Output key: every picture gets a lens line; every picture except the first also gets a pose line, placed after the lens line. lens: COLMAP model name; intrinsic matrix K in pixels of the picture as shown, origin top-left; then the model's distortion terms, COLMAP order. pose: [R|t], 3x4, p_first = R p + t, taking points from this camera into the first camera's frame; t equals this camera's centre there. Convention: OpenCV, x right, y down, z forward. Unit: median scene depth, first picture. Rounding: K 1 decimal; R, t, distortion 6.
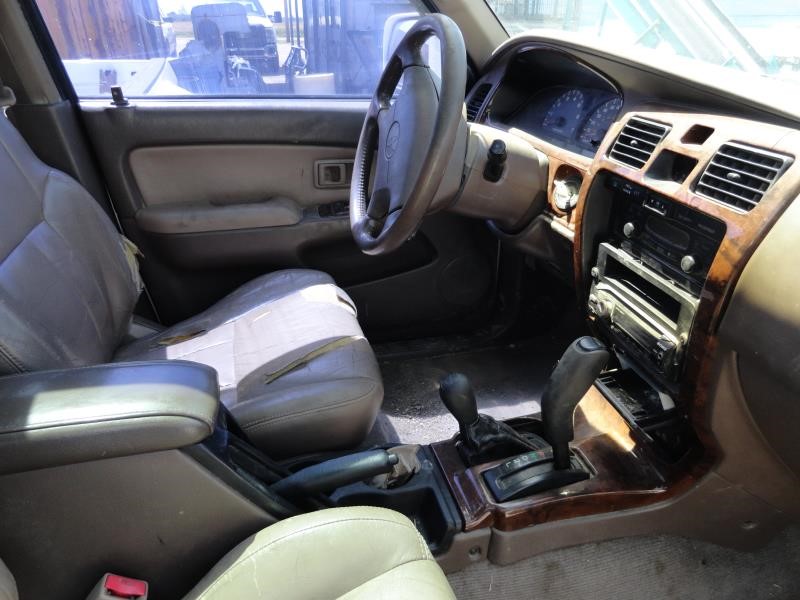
lens RADIAL K [[554.1, 0, 403.4], [0, 554.1, 305.0], [0, 0, 1]] dist [0.000392, 0.001713]
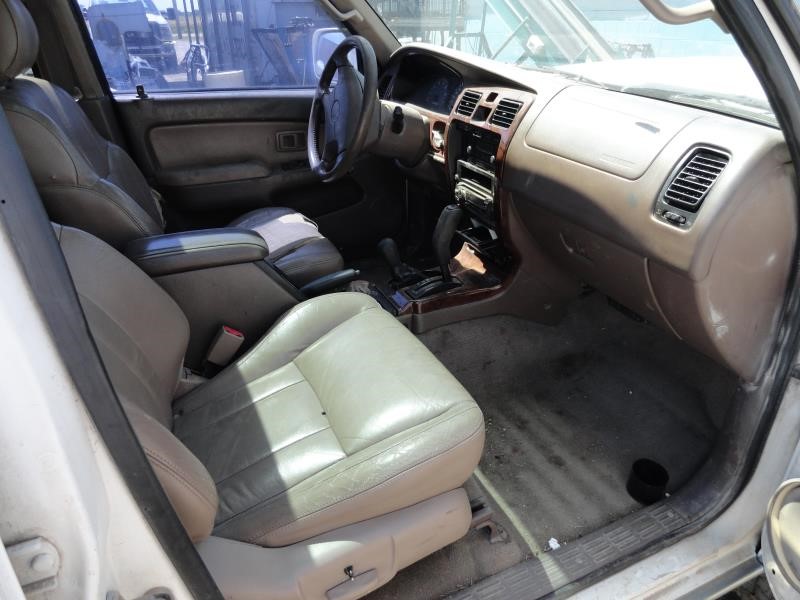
lens RADIAL K [[554.1, 0, 403.4], [0, 554.1, 305.0], [0, 0, 1]] dist [0.000392, 0.001713]
pose [[0.986007, -0.088477, 0.141287, -0.107275], [0.086914, 0.996067, 0.017212, 0.274882], [-0.142255, -0.004691, 0.989819, -0.687999]]
